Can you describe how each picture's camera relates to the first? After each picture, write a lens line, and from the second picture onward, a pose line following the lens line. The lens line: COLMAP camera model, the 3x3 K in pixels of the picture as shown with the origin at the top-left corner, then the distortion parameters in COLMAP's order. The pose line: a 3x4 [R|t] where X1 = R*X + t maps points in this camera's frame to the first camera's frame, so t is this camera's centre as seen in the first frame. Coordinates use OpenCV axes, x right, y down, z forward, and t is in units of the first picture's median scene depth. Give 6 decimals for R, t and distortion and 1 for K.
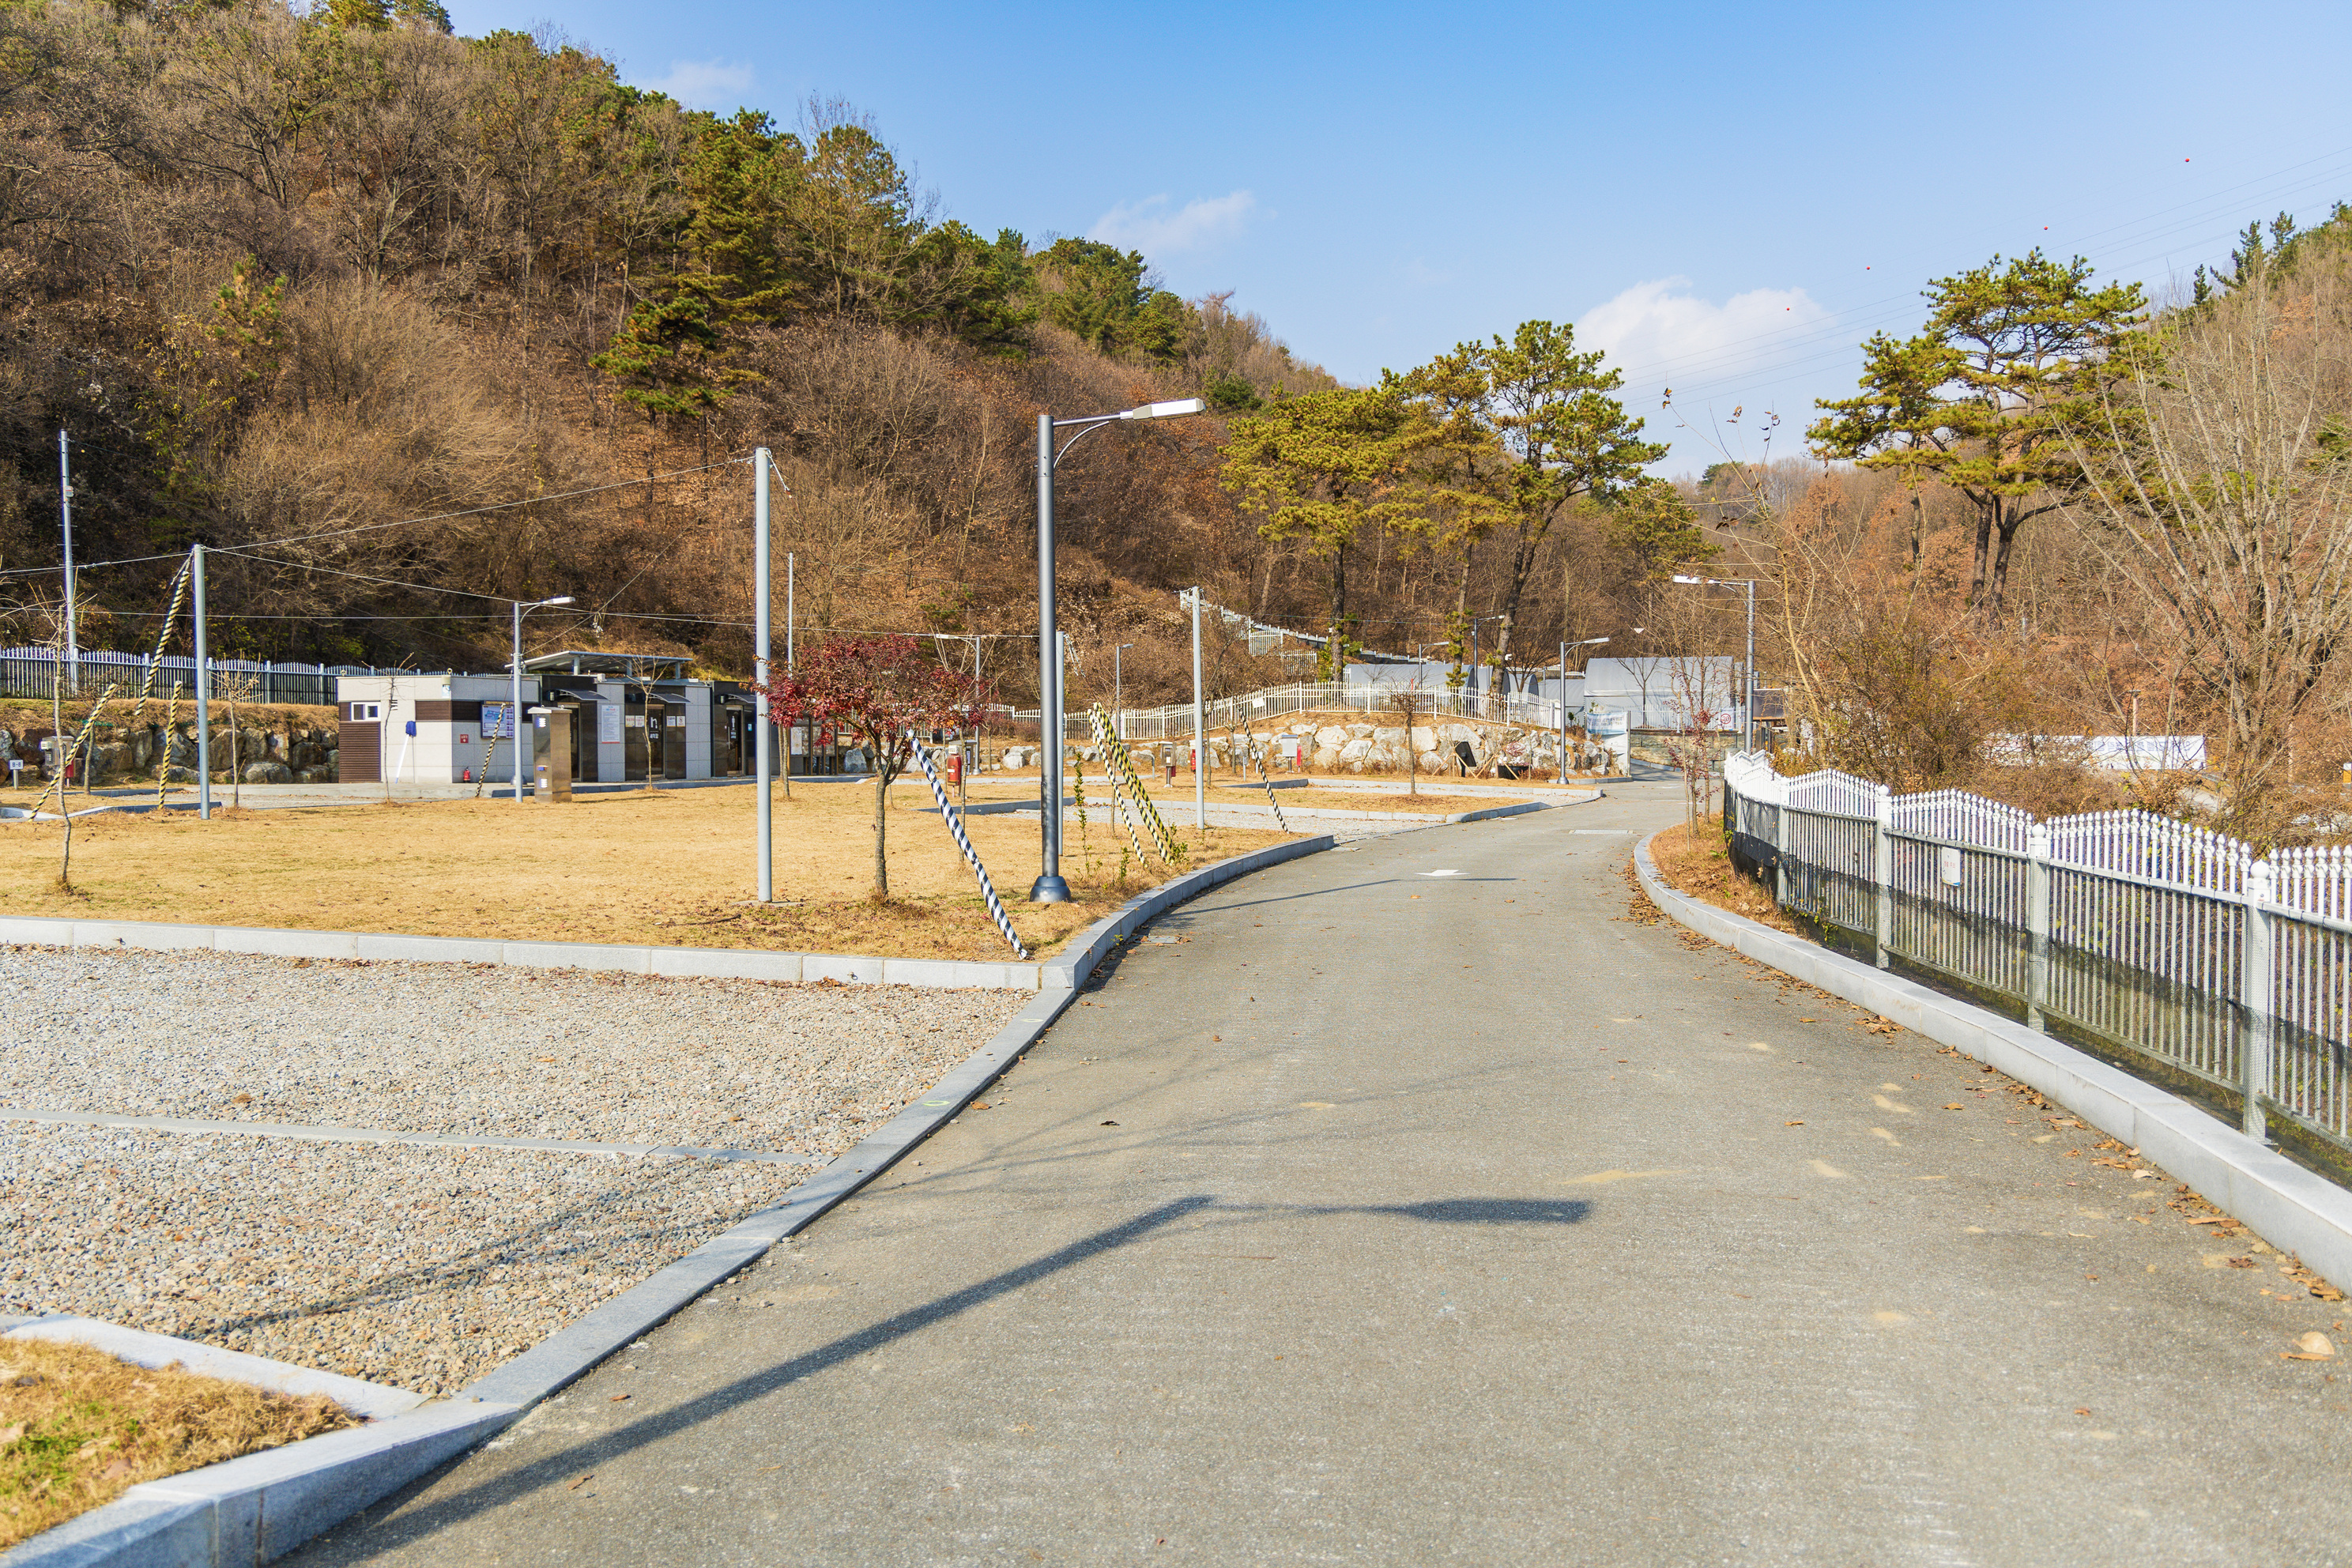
lens RADIAL K [[1954.3, 0, 1169.2], [0, 1954.3, 800.7], [0, 0, 1]] dist [-0.009435, -0.010467]
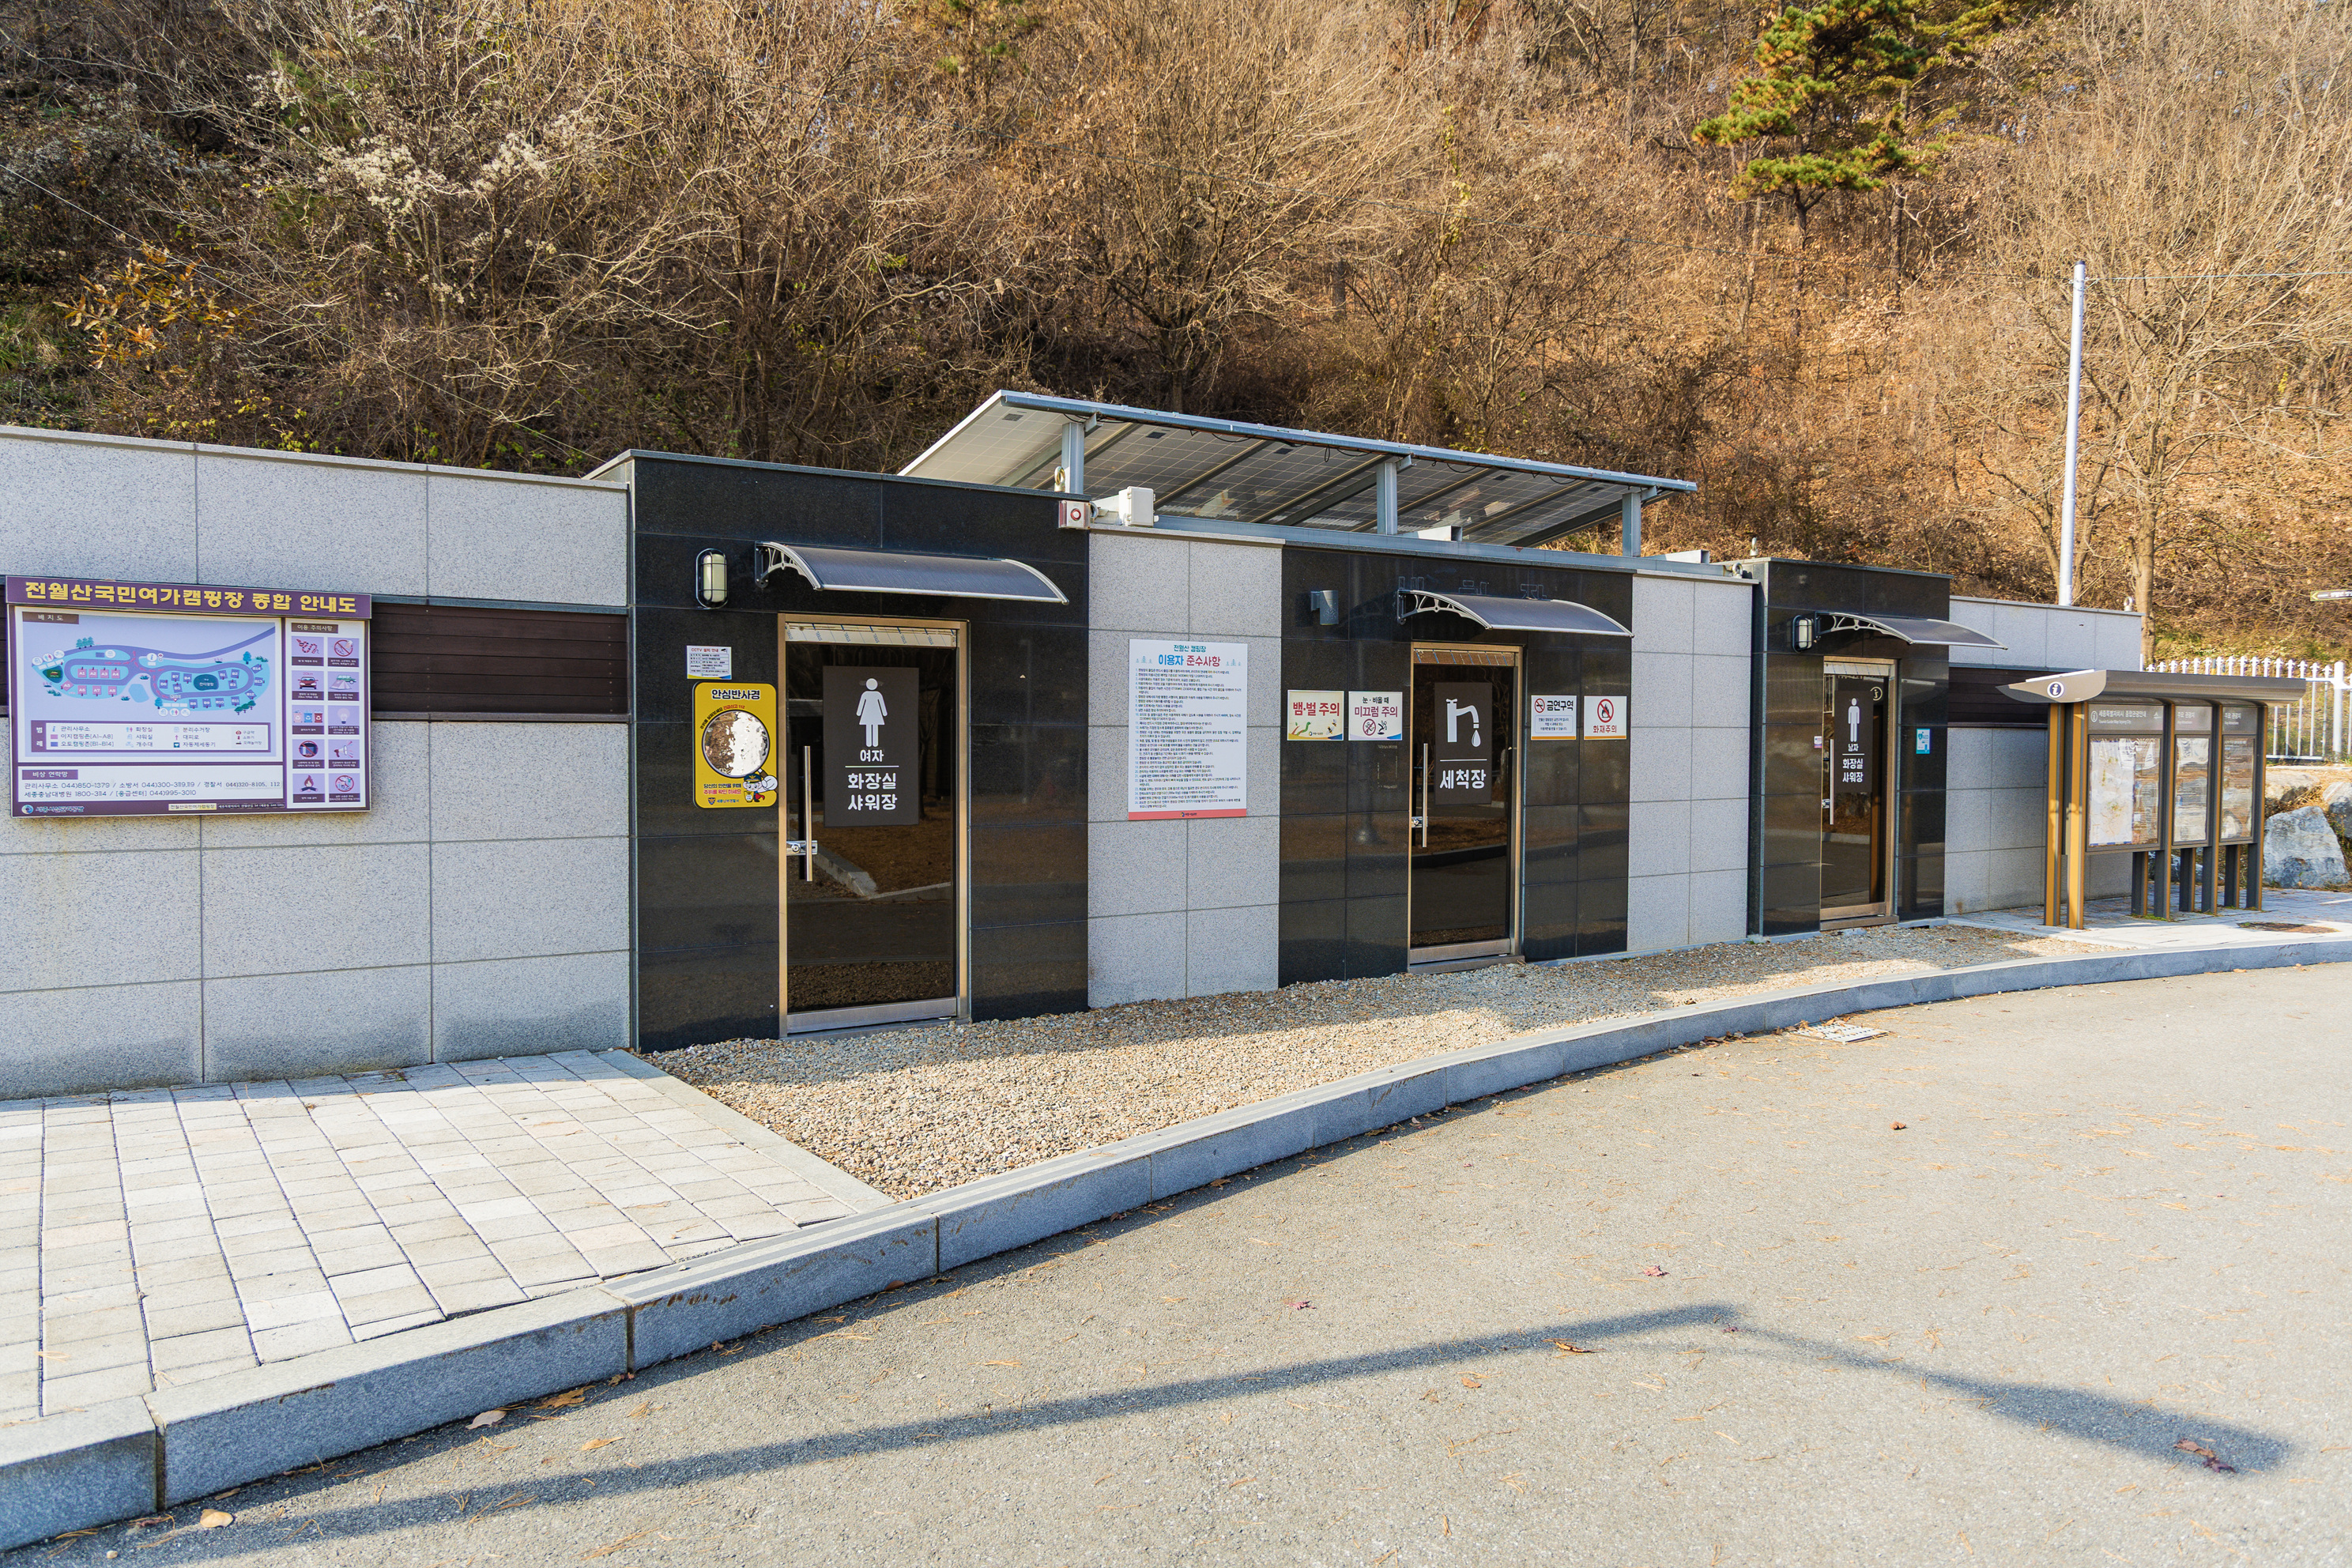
lens RADIAL K [[1648.4, 0, 1181.3], [0, 1648.4, 791.1], [0, 0, 1]] dist [-0.001038, -0.002397]
pose [[0.789717, 0.024314, -0.612990, -0.123641], [-0.024352, 0.999669, 0.008278, -0.023792], [0.612988, 0.008390, 0.790047, 0.602000]]
